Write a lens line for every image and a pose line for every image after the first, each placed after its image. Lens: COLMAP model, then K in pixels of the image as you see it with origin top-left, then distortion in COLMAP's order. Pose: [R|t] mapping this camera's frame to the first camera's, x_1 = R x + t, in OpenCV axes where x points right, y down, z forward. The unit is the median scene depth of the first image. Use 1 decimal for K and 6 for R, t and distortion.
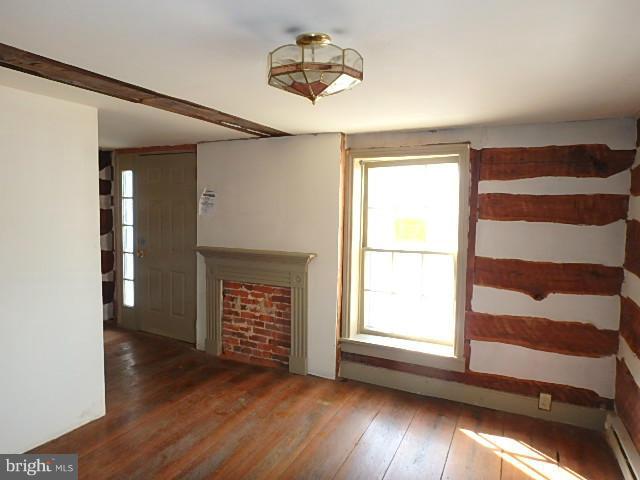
lens RADIAL K [[399.2, 0, 319.0], [0, 399.2, 236.9], [0, 0, 1]] dist [-0.019082, -0.000422]
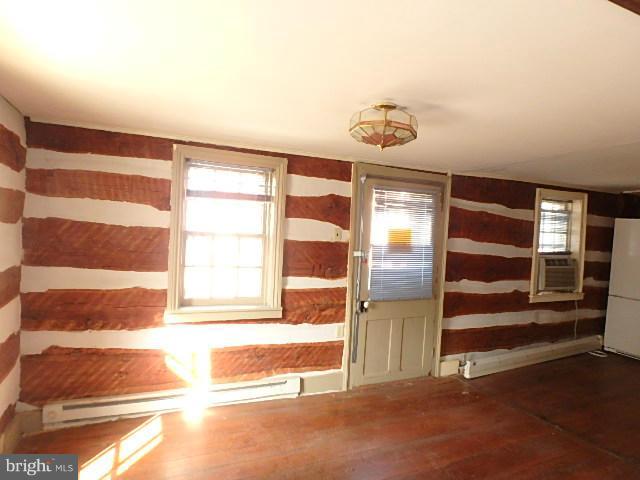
lens RADIAL K [[399.2, 0, 319.0], [0, 399.2, 236.9], [0, 0, 1]] dist [-0.019082, -0.000422]
pose [[-0.769697, -0.080556, 0.633307, -0.461718], [-0.022738, 0.994837, 0.098907, -0.116759], [-0.638004, 0.061728, -0.767555, 1.374922]]
